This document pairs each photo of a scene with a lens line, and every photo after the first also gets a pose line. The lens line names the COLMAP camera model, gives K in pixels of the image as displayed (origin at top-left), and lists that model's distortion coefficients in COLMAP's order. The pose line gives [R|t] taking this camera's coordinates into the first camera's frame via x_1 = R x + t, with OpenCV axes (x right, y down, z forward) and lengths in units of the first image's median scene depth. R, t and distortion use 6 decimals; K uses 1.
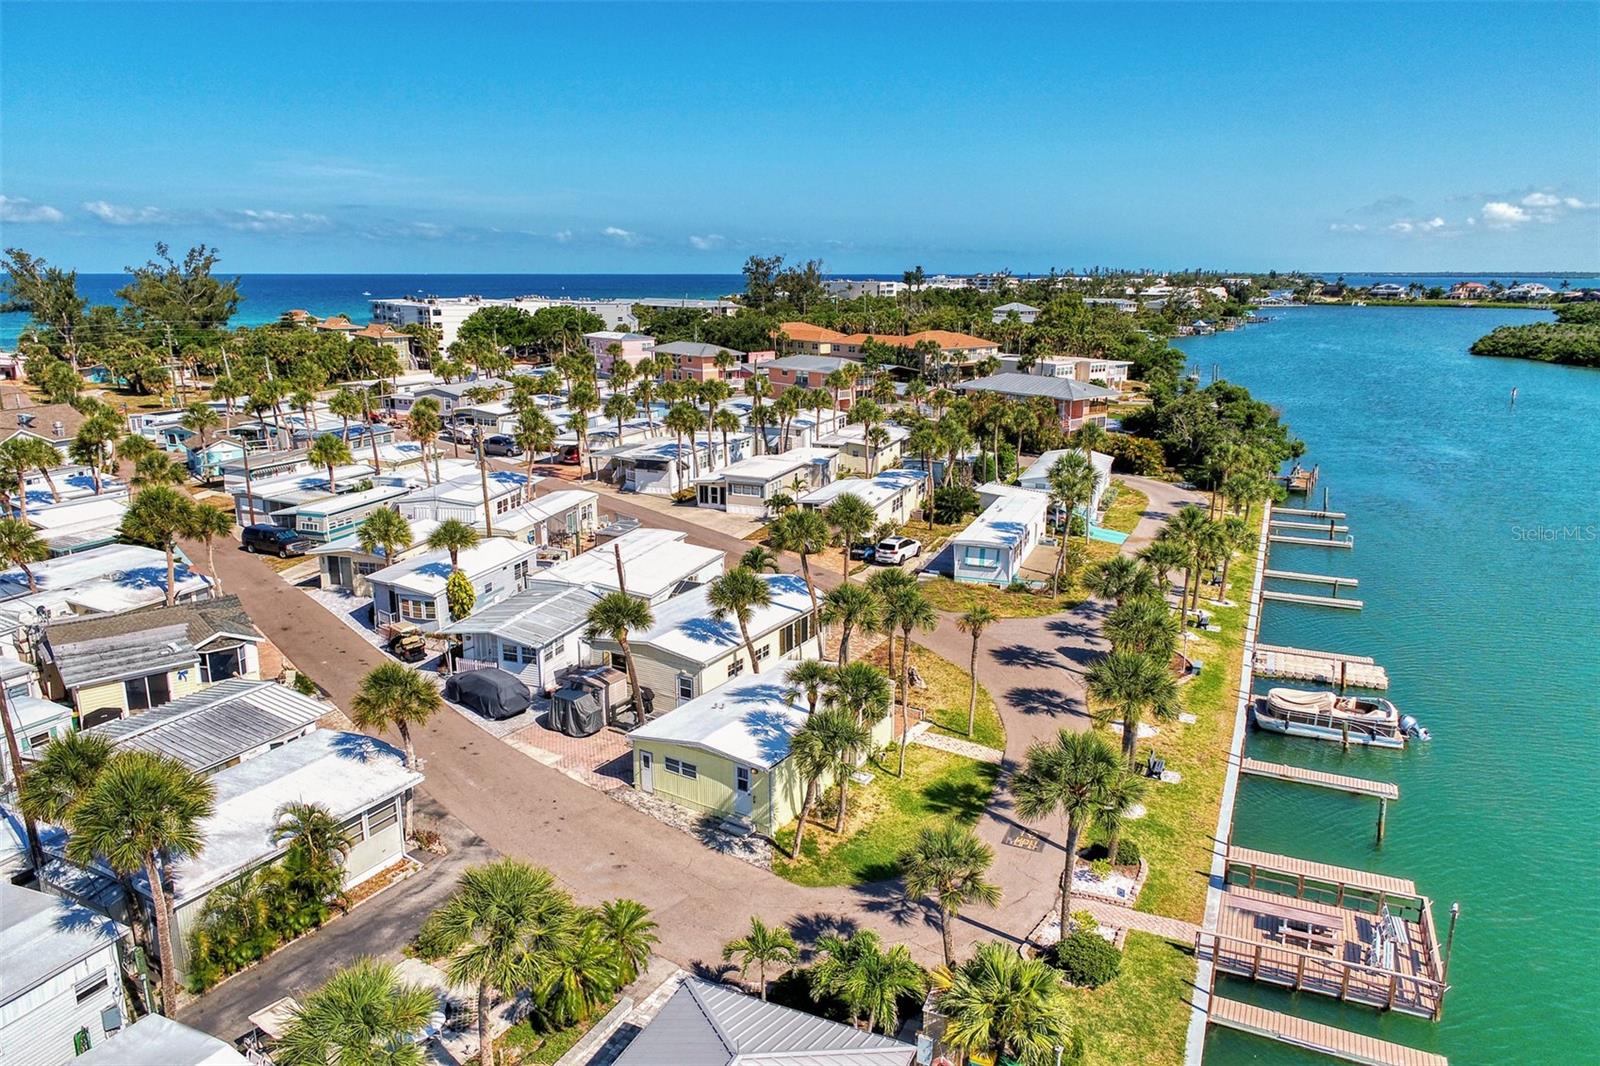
lens RADIAL K [[1081.0, 0, 796.9], [0, 1081.0, 521.3], [0, 0, 1]] dist [-0.014624, 0.006930]
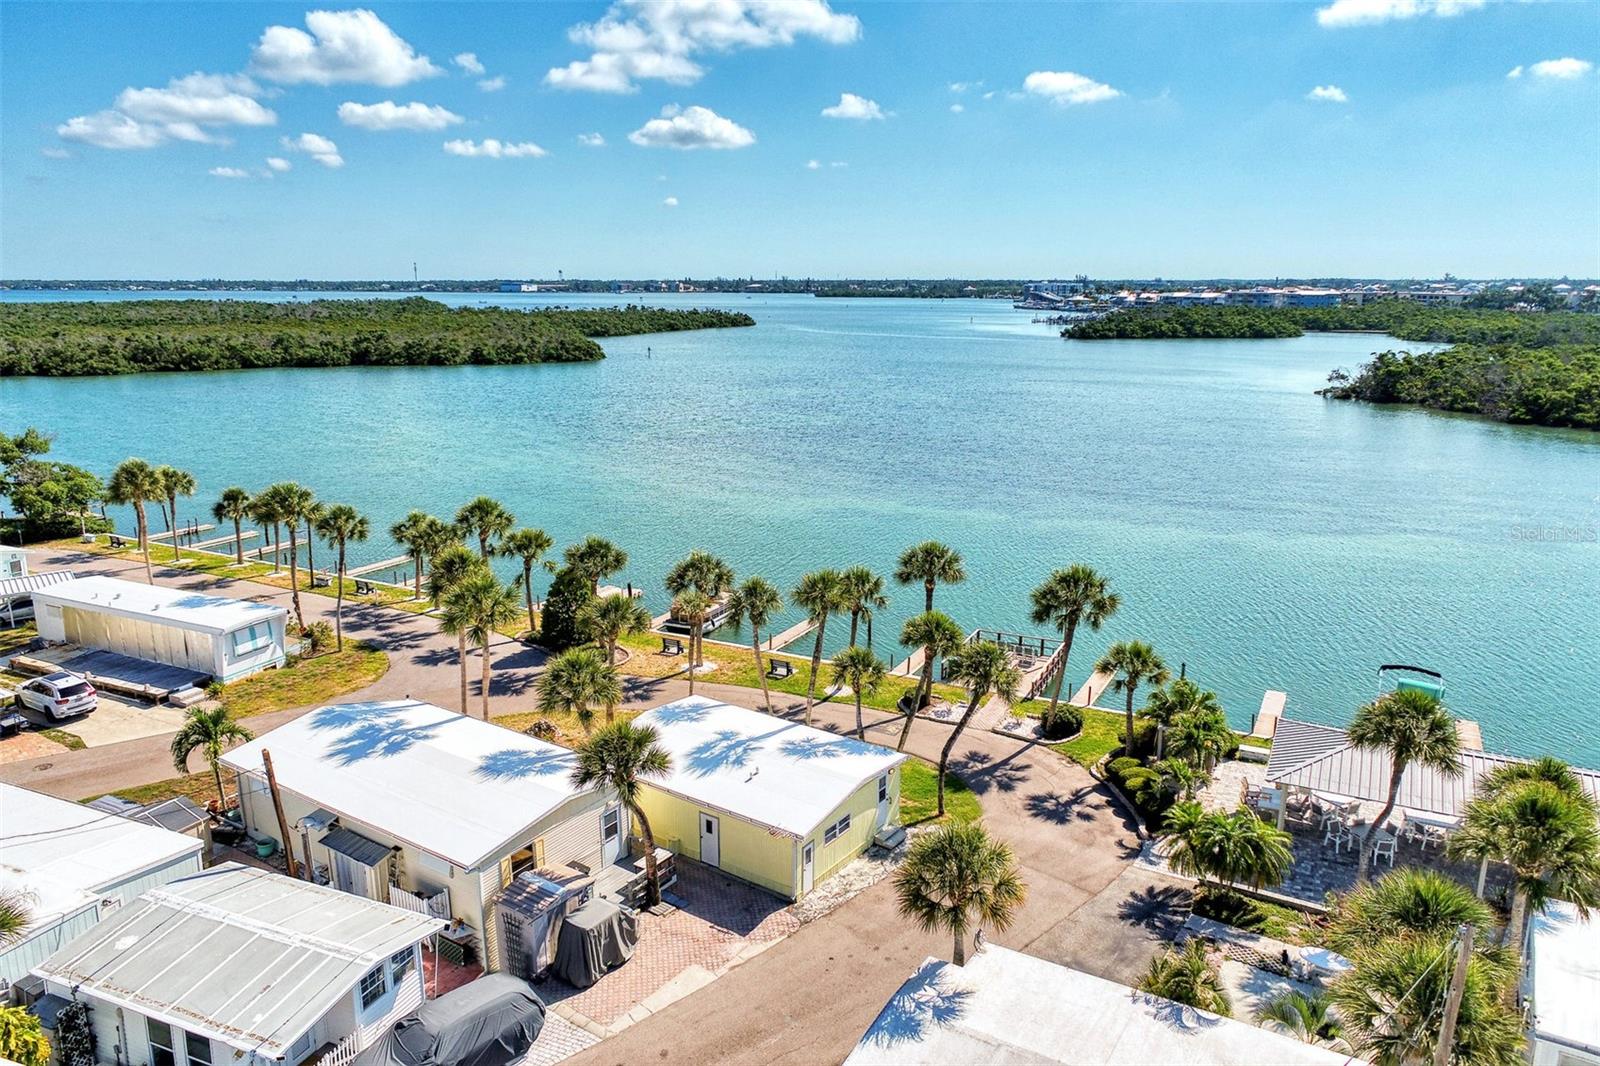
lens RADIAL K [[1081.0, 0, 800.1], [0, 1081.0, 524.6], [0, 0, 1]] dist [-0.014624, 0.006930]
pose [[0.045229, -0.215985, 0.975349, -0.325336], [0.220899, 0.954341, 0.201089, -0.067295], [-0.974247, 0.206358, 0.090875, 0.324331]]
